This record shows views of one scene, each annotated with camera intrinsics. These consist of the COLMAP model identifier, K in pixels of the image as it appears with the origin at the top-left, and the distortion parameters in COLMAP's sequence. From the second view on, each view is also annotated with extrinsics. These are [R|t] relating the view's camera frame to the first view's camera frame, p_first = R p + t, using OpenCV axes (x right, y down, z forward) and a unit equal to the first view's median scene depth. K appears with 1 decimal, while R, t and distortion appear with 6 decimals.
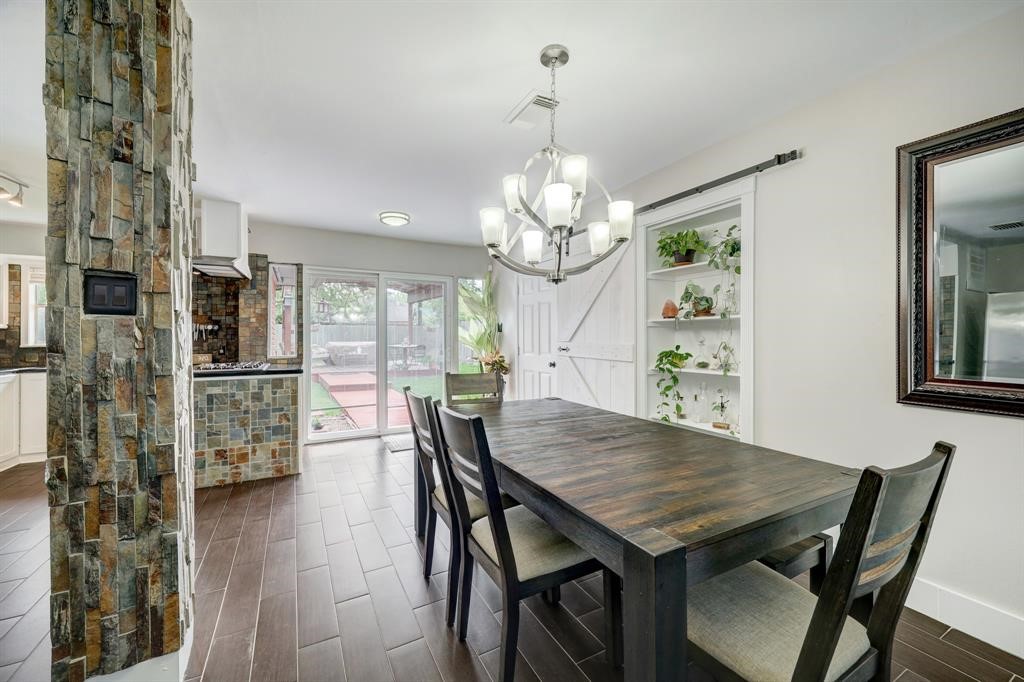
lens RADIAL K [[416.2, 0, 516.0], [0, 416.2, 339.3], [0, 0, 1]] dist [-0.001143, 0.000562]
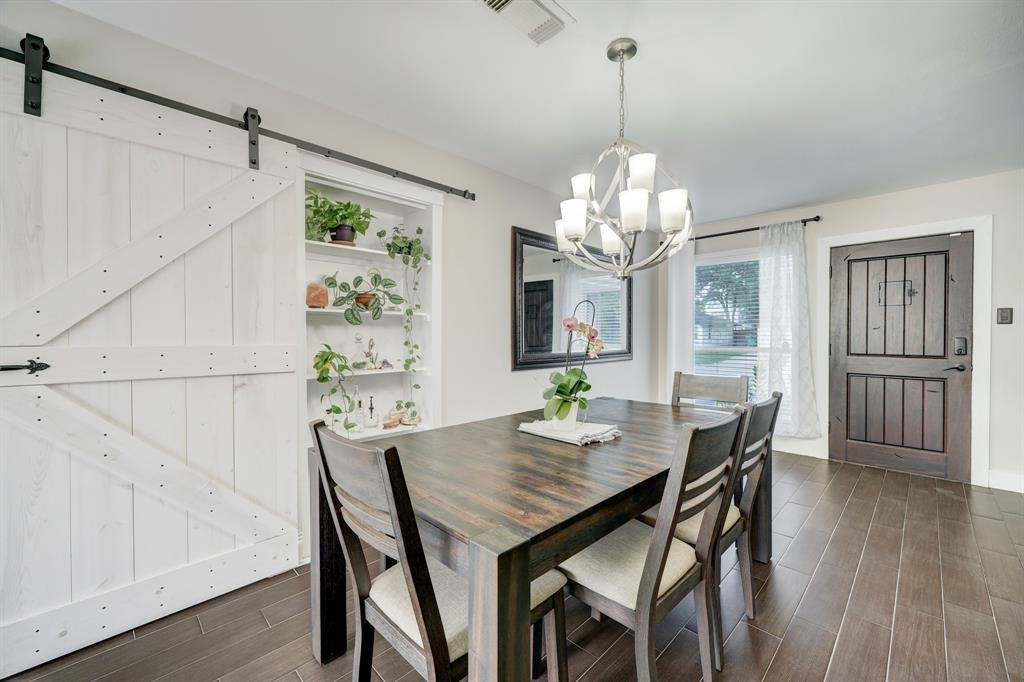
lens RADIAL K [[416.2, 0, 515.7], [0, 416.2, 337.6], [0, 0, 1]] dist [-0.001143, 0.000562]
pose [[-0.290662, -0.007354, 0.956798, -1.034206], [0.005429, 0.999942, 0.009335, -0.005778], [-0.956810, 0.007908, -0.290605, 1.999756]]
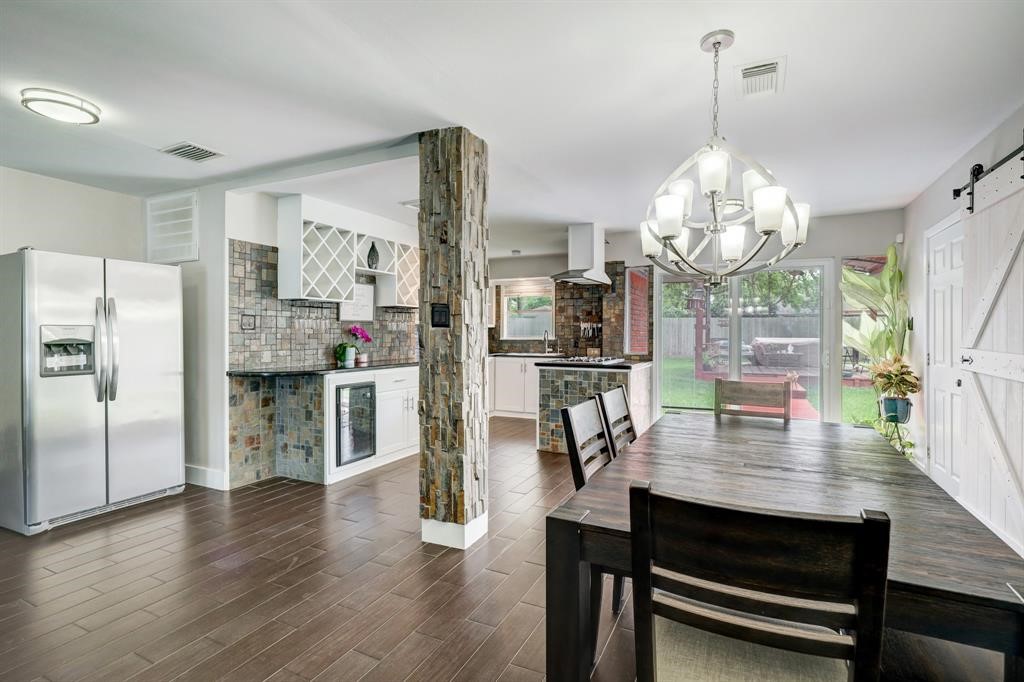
lens RADIAL K [[493.2, 0, 512.9], [0, 493.2, 335.1], [0, 0, 1]] dist [-0.000442, -0.000406]
pose [[0.580068, 0.011611, -0.814486, 0.943790], [-0.007742, 0.999932, 0.008742, -0.044818], [0.814531, 0.001235, 0.580118, -0.004522]]
